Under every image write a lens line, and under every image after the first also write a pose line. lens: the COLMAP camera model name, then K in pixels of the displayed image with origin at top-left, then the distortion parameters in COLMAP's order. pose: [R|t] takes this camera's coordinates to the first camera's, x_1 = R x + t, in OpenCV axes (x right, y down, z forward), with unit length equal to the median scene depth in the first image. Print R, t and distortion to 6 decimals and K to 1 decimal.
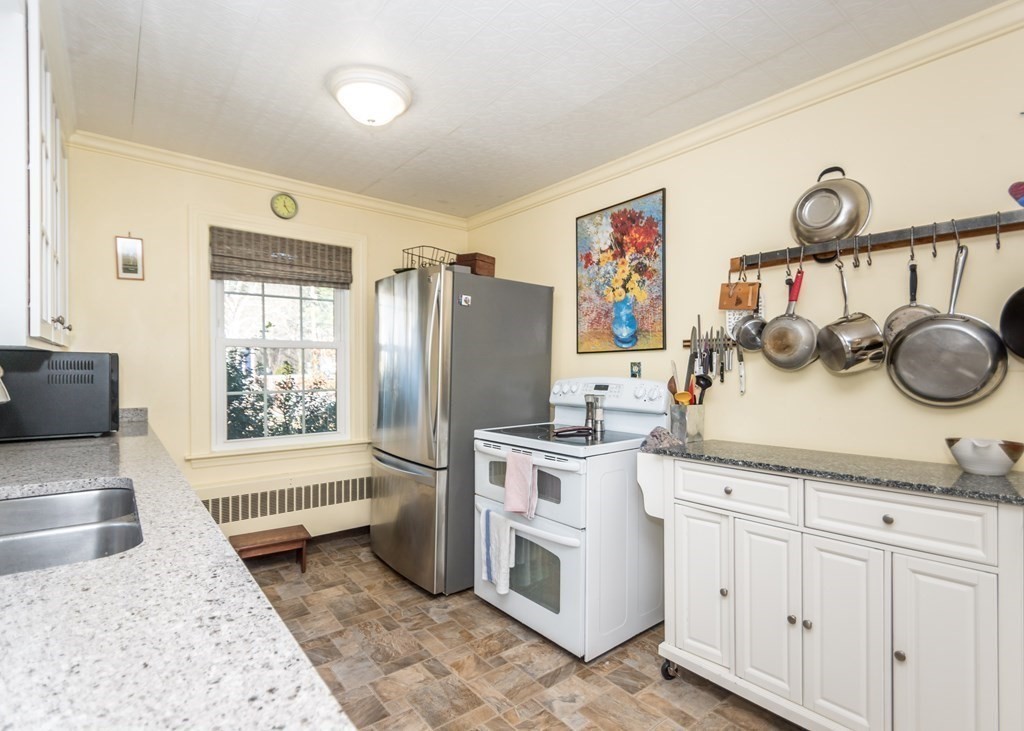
lens RADIAL K [[502.3, 0, 512.0], [0, 502.3, 365.5], [0, 0, 1]] dist [-0.003390, -0.000562]
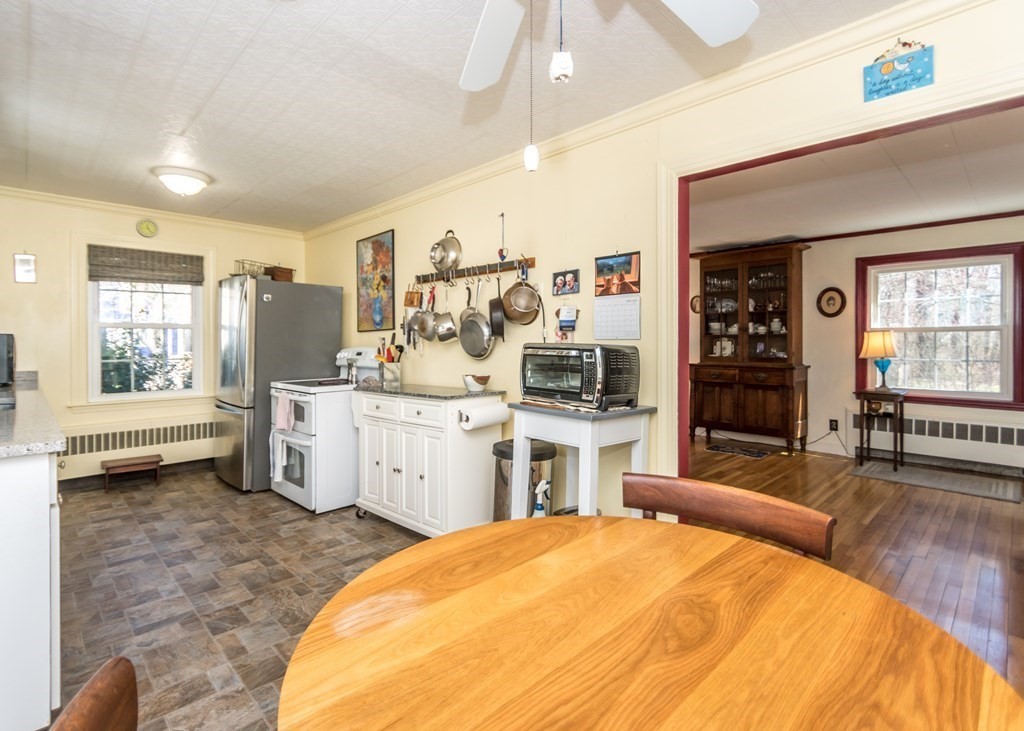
lens RADIAL K [[510.8, 0, 510.9], [0, 510.8, 329.3], [0, 0, 1]] dist [0.013453, -0.000452]
pose [[0.995052, -0.003734, 0.099281, 0.442633], [0.005750, 0.999783, -0.020024, 0.001951], [-0.099185, 0.020496, 0.994858, -0.566918]]
